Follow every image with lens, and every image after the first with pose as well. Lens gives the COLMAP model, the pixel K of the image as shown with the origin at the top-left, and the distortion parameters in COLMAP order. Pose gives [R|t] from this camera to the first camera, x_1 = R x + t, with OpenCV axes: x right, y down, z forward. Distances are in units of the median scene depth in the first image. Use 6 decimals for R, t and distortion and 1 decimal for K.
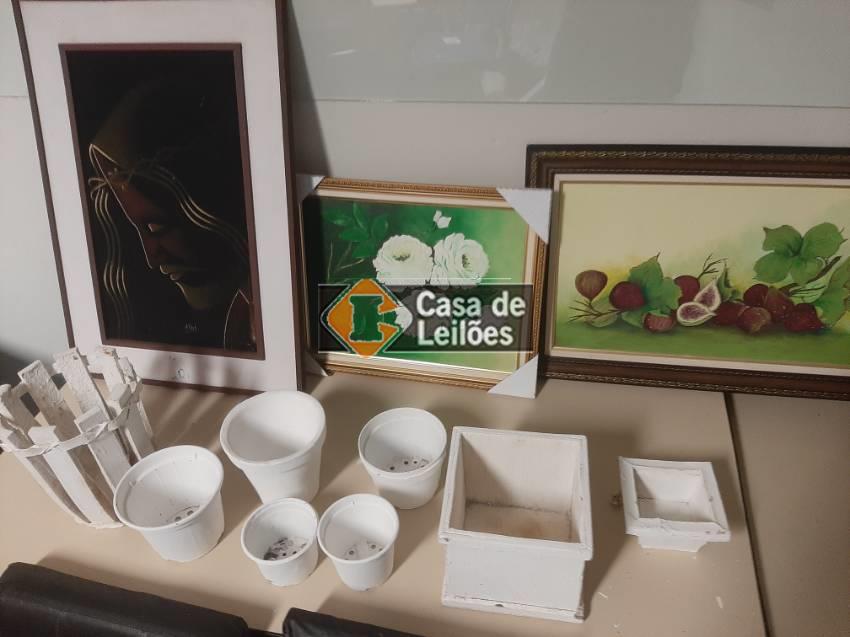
lens RADIAL K [[643.4, 0, 439.6], [0, 643.4, 315.3], [0, 0, 1]] dist [0.051782, -0.125252]
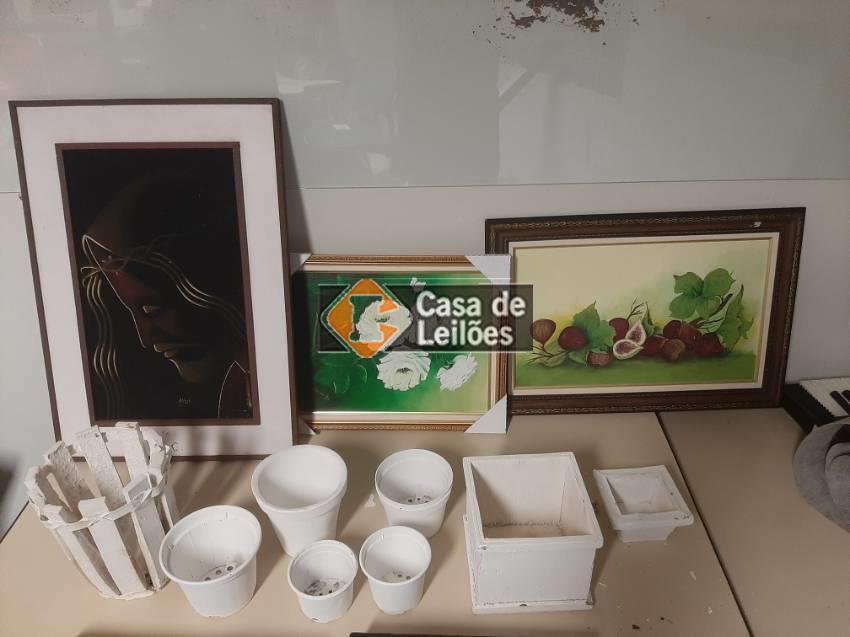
lens RADIAL K [[637.3, 0, 438.8], [0, 637.3, 317.2], [0, 0, 1]] dist [0.058891, -0.133469]
pose [[0.978695, -0.070585, 0.192804, -0.182549], [0.090131, 0.991431, -0.094558, 0.021084], [-0.184478, 0.109921, 0.976671, -0.121552]]
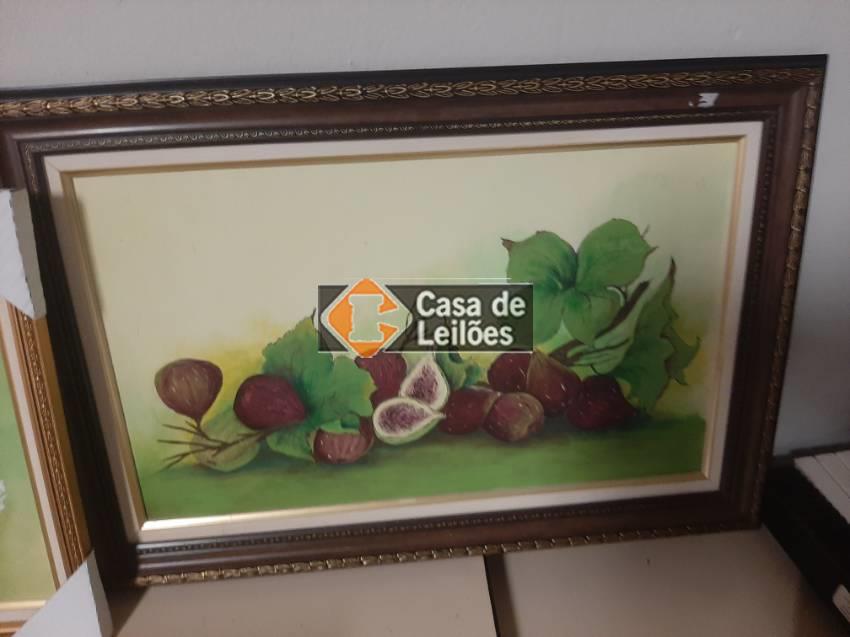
lens RADIAL K [[672.6, 0, 421.9], [0, 672.6, 320.9], [0, 0, 1]] dist [0.074962, -0.148915]
pose [[0.959370, -0.113396, 0.258360, 0.279749], [0.127552, 0.991079, -0.038647, -0.057446], [-0.251672, 0.070032, 0.965275, 0.482310]]
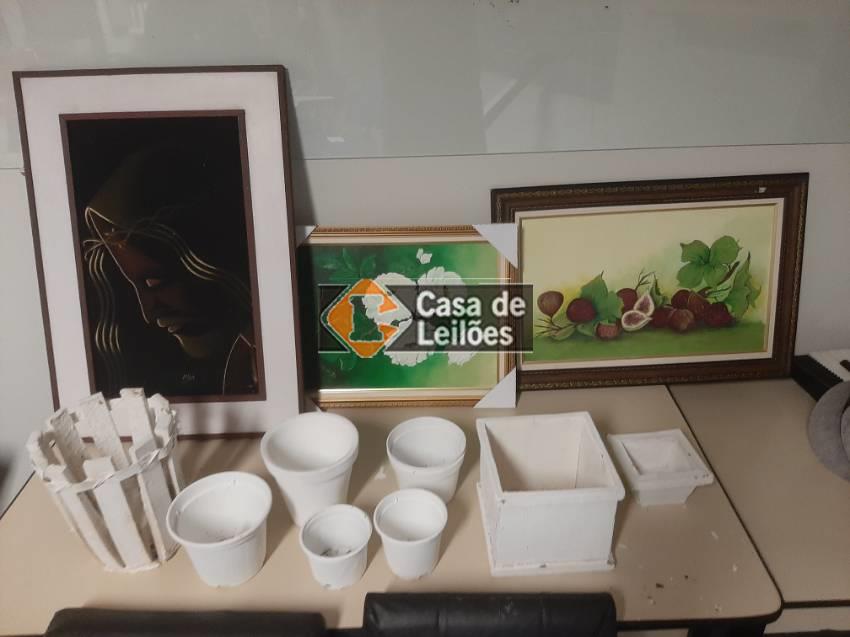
lens RADIAL K [[638.9, 0, 438.9], [0, 638.9, 313.6], [0, 0, 1]] dist [0.050086, -0.121088]
pose [[0.975131, -0.080059, 0.206662, -0.211772], [0.109579, 0.984687, -0.135590, 0.108814], [-0.192642, 0.154864, 0.968972, -0.093553]]
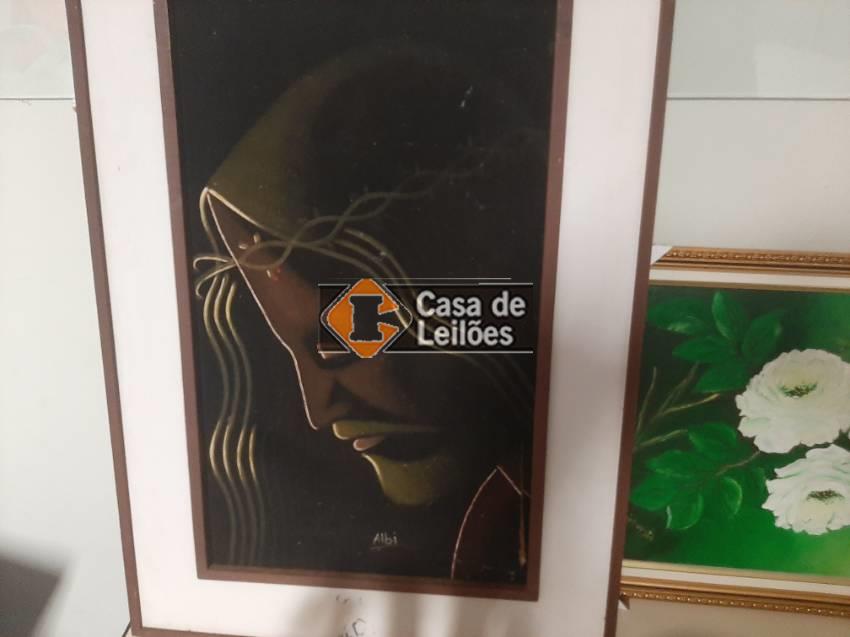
lens RADIAL K [[672.6, 0, 421.9], [0, 672.6, 320.9], [0, 0, 1]] dist [0.074962, -0.148915]
pose [[0.995917, -0.030586, 0.084936, -0.422782], [0.037199, 0.996306, -0.077405, -0.118241], [-0.082255, 0.080248, 0.993375, 0.481849]]
